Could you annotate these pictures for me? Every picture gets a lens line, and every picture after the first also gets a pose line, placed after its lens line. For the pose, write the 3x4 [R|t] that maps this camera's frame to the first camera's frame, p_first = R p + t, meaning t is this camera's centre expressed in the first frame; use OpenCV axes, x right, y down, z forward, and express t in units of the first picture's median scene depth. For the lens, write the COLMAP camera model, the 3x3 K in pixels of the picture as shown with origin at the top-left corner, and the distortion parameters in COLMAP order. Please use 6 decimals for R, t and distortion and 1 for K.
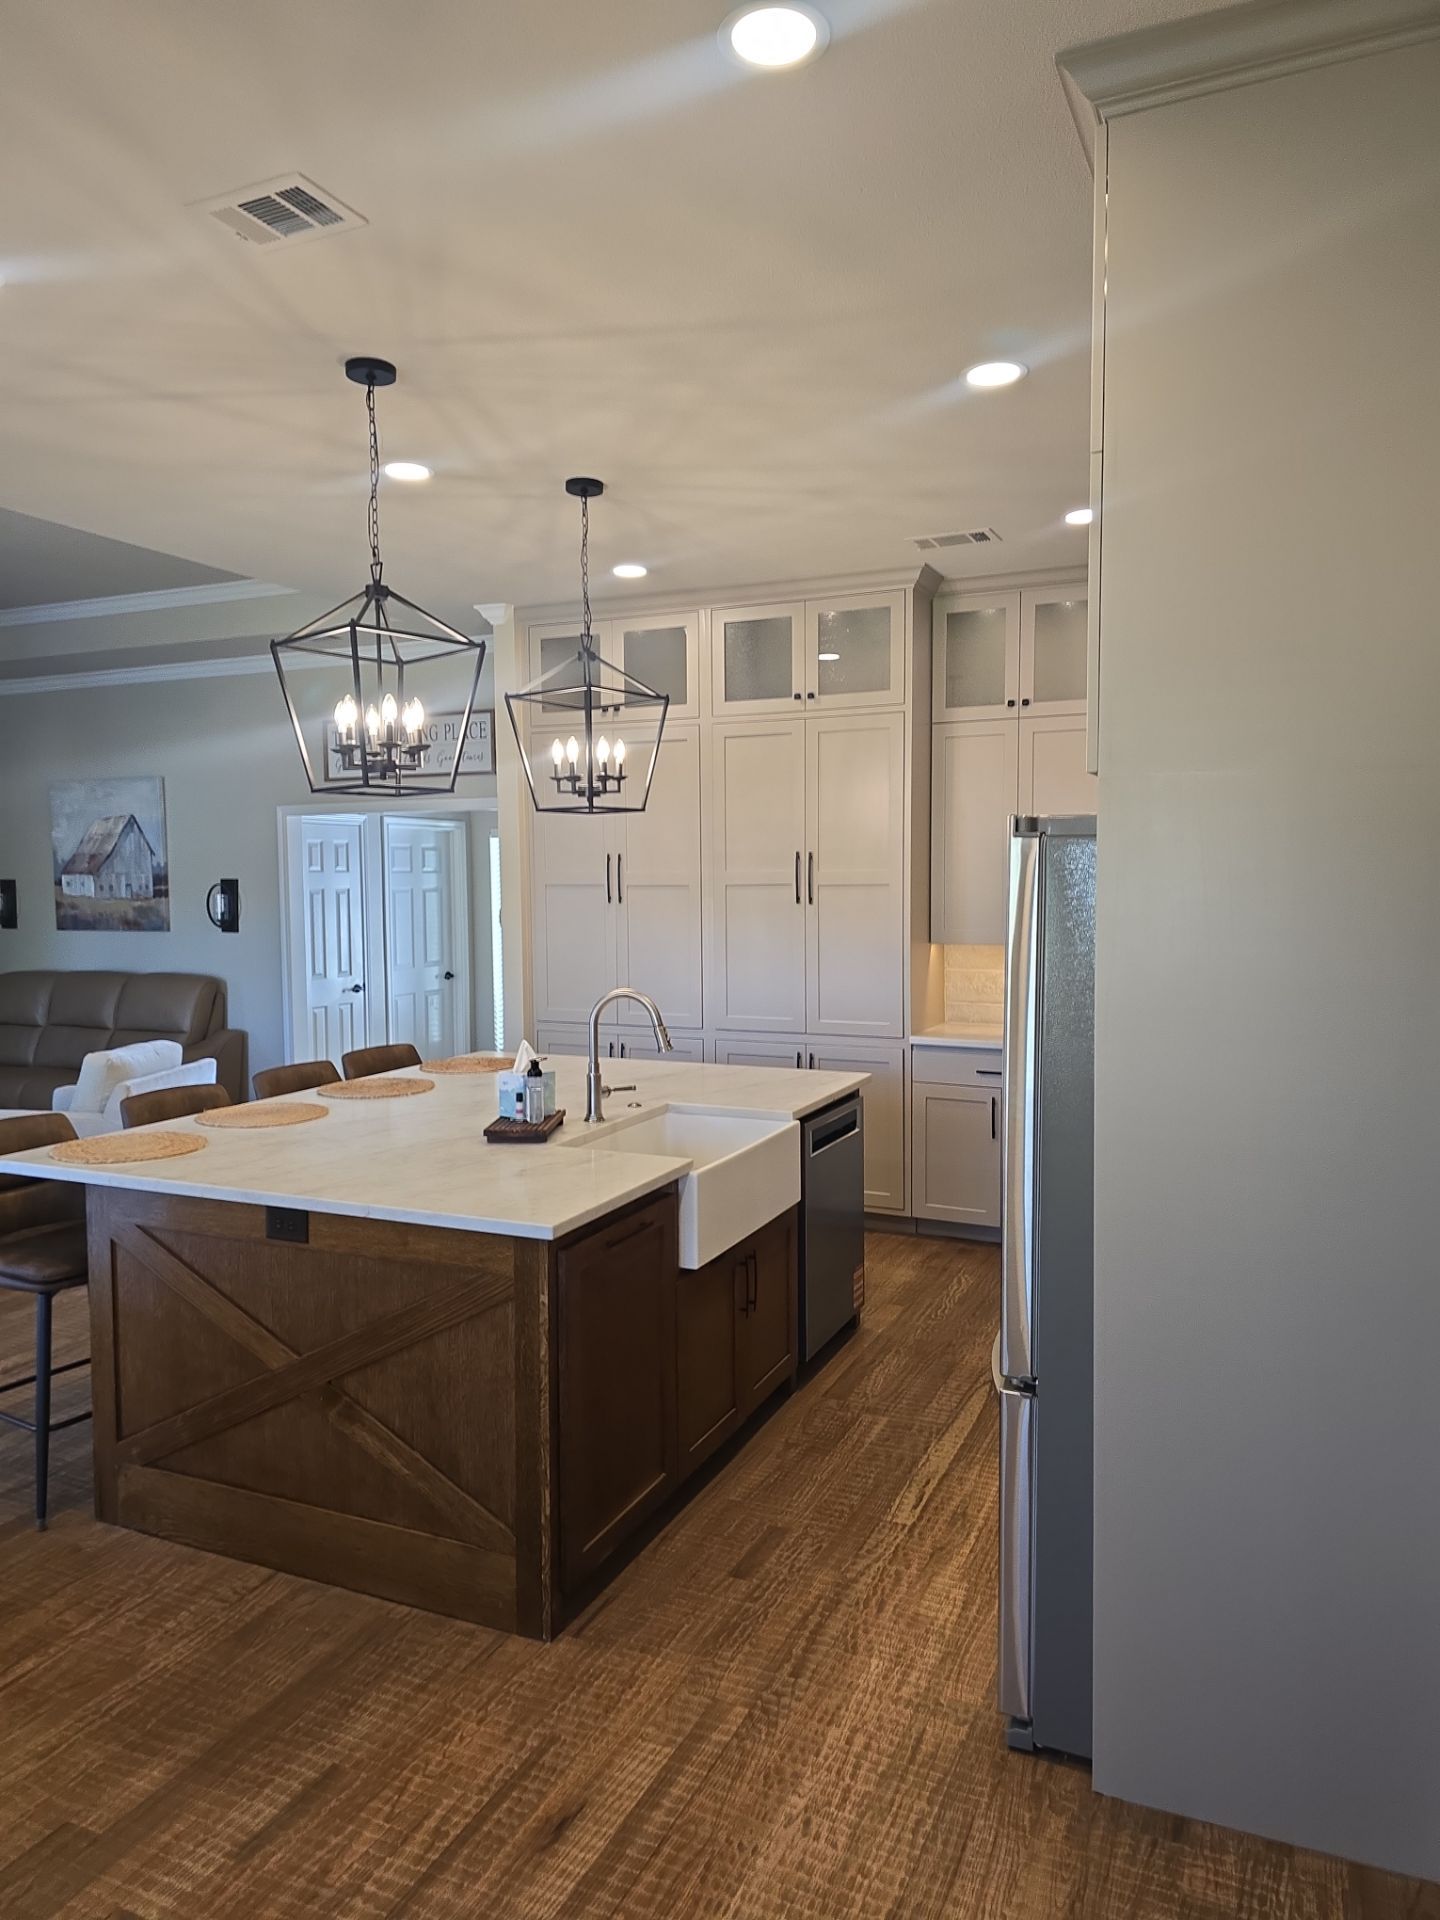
lens RADIAL K [[1290.9, 0, 727.3], [0, 1290.9, 954.2], [0, 0, 1]] dist [0.060913, -0.058138]
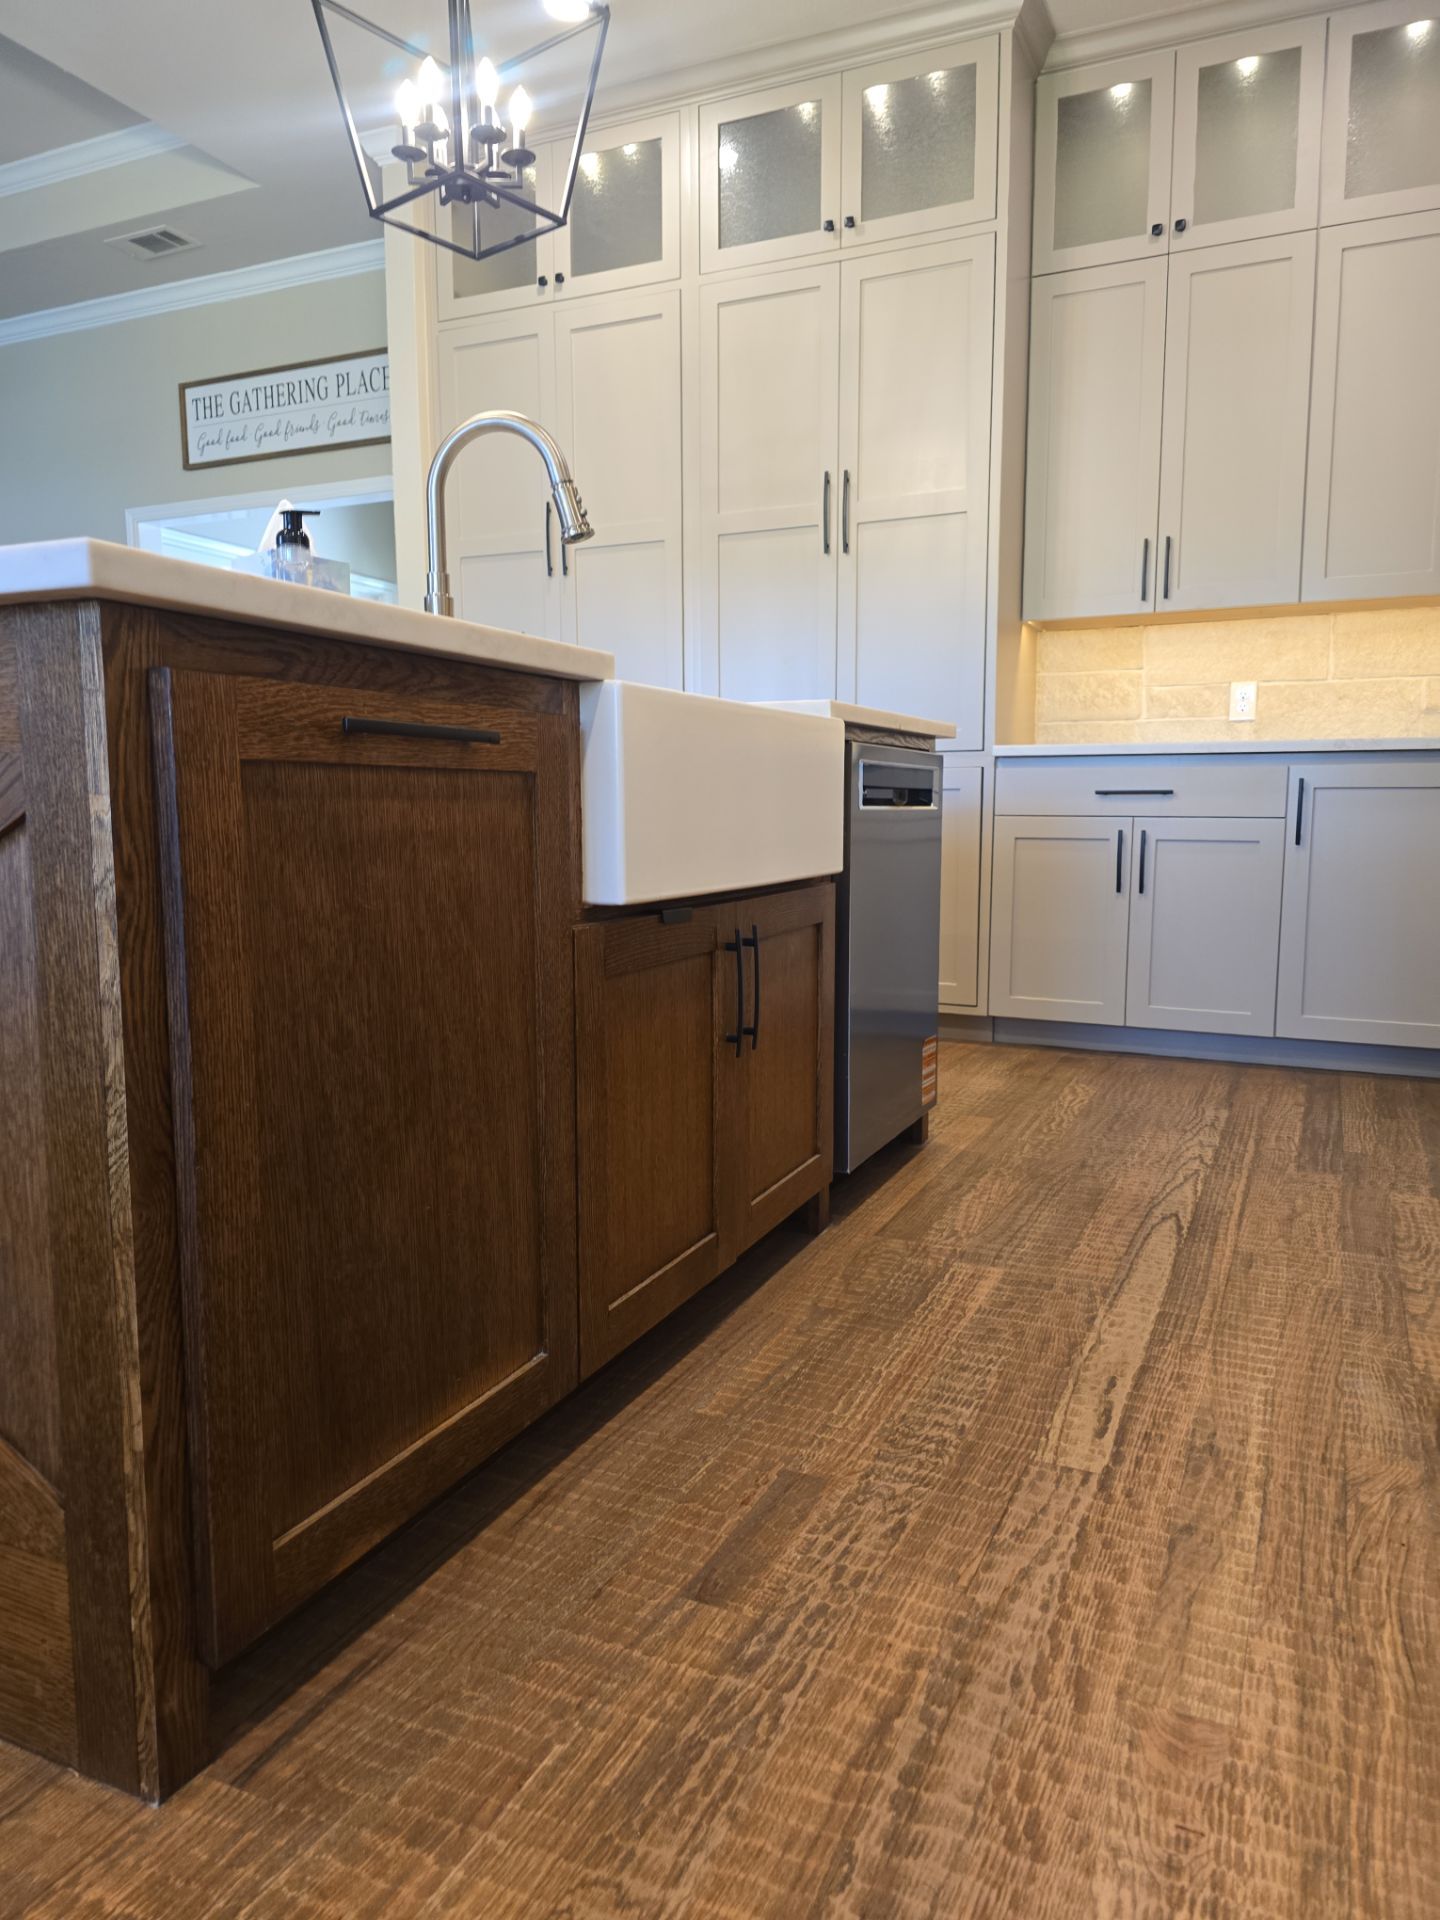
lens RADIAL K [[1290.9, 0, 726.3], [0, 1290.9, 959.9], [0, 0, 1]] dist [0.060913, -0.058138]
pose [[0.999960, 0.007059, -0.005453, 0.014175], [-0.006735, 0.998335, 0.057295, 0.240123], [0.005849, -0.057256, 0.998342, 0.568953]]
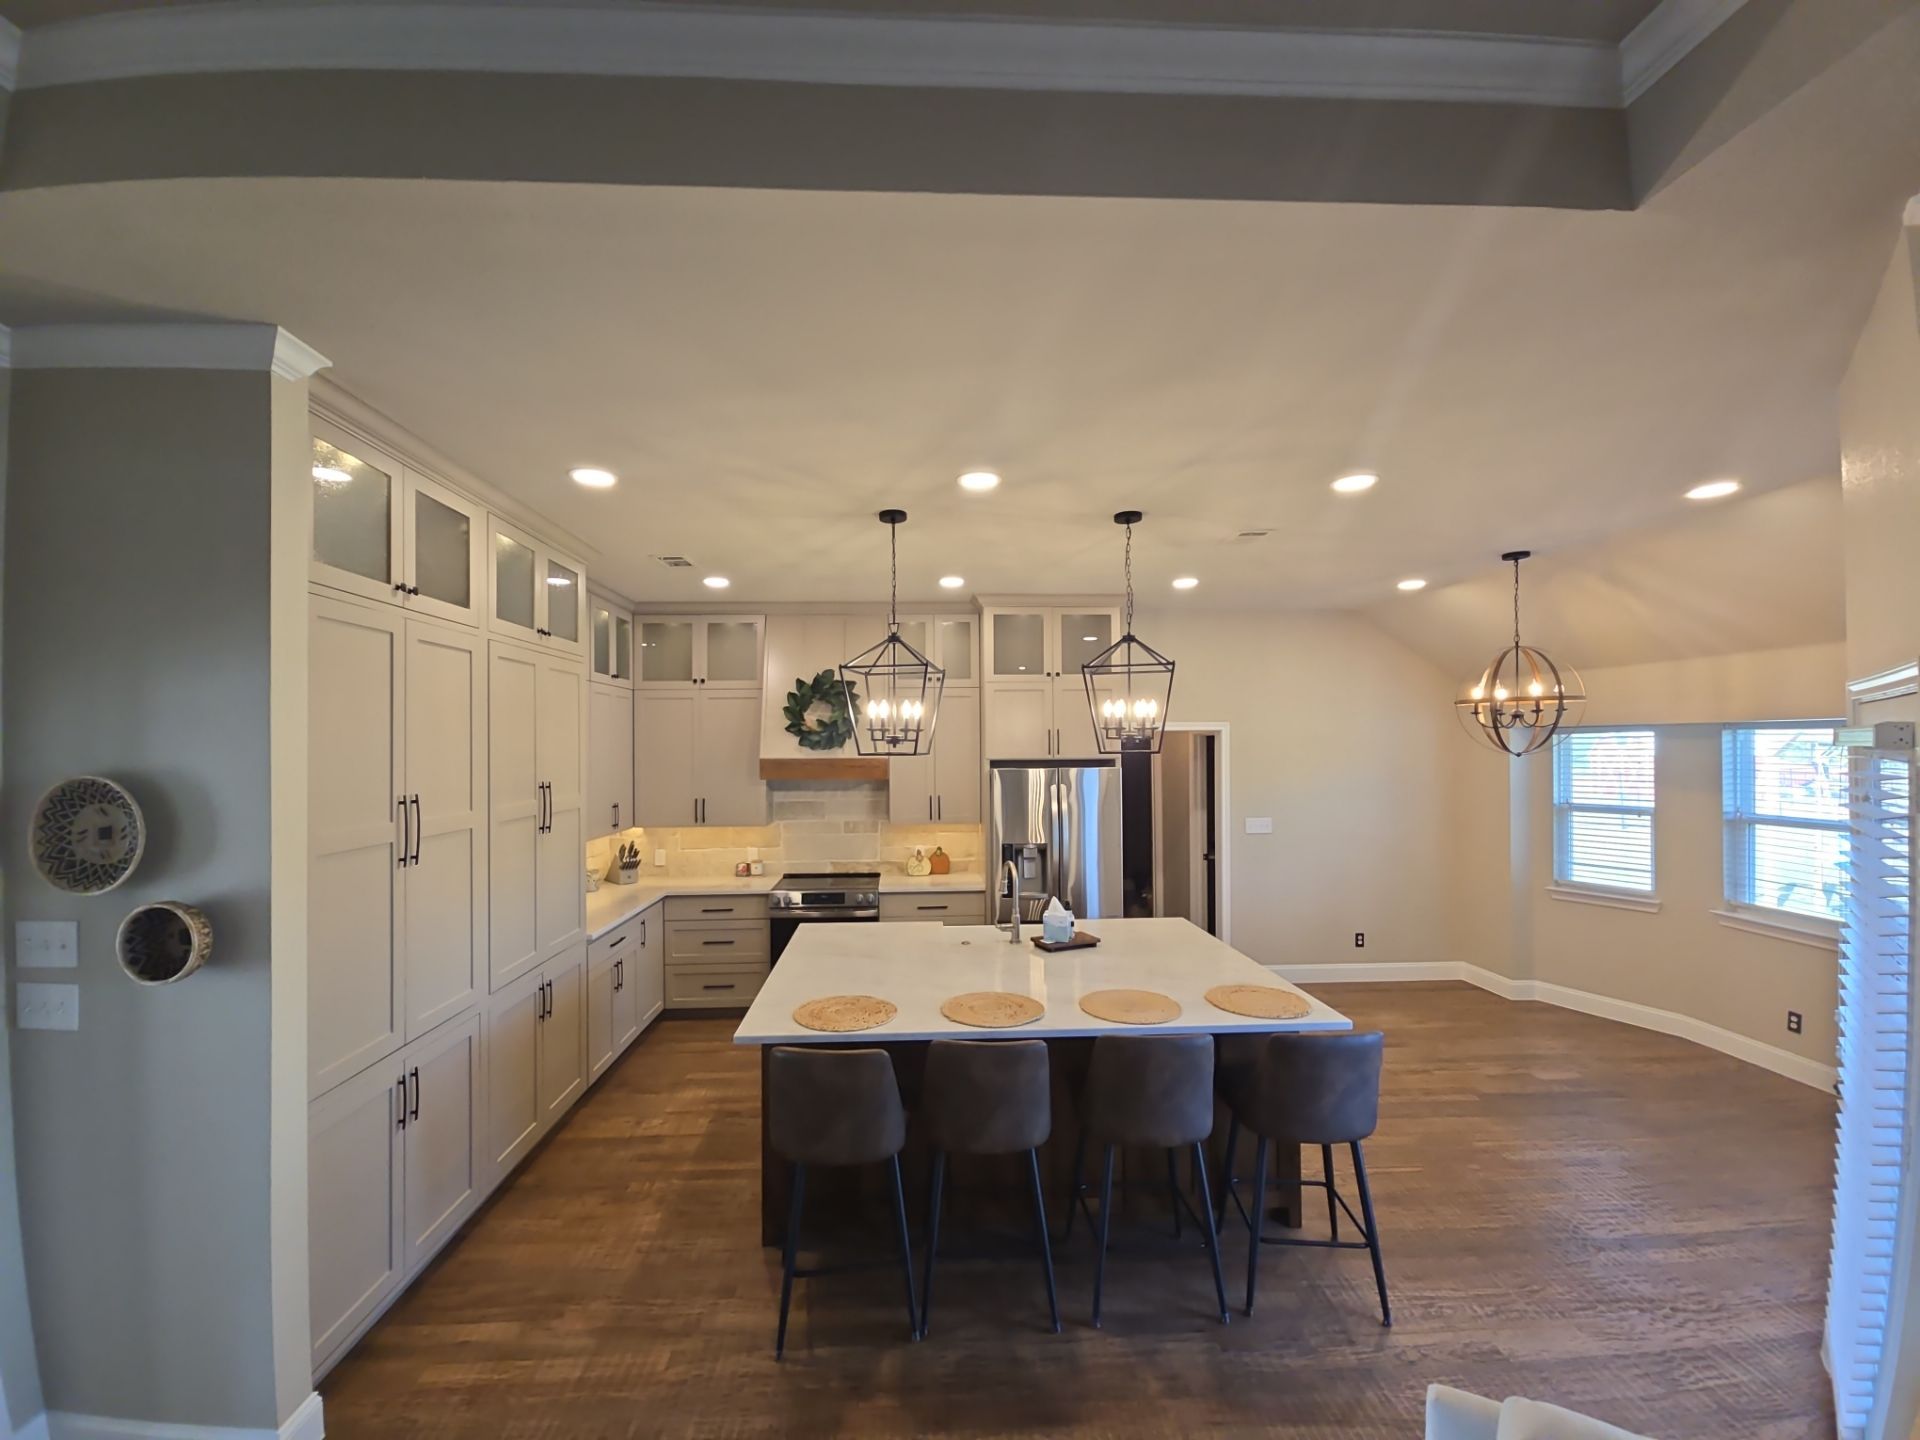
lens RADIAL K [[779.7, 0, 942.3], [0, 779.7, 738.0], [0, 0, 1]] dist [0.000605, -0.001451]
pose [[-0.455423, 0.017907, 0.890095, -1.142807], [0.064521, 0.997832, 0.012938, -0.184885], [-0.887934, 0.063322, -0.455591, 1.803080]]
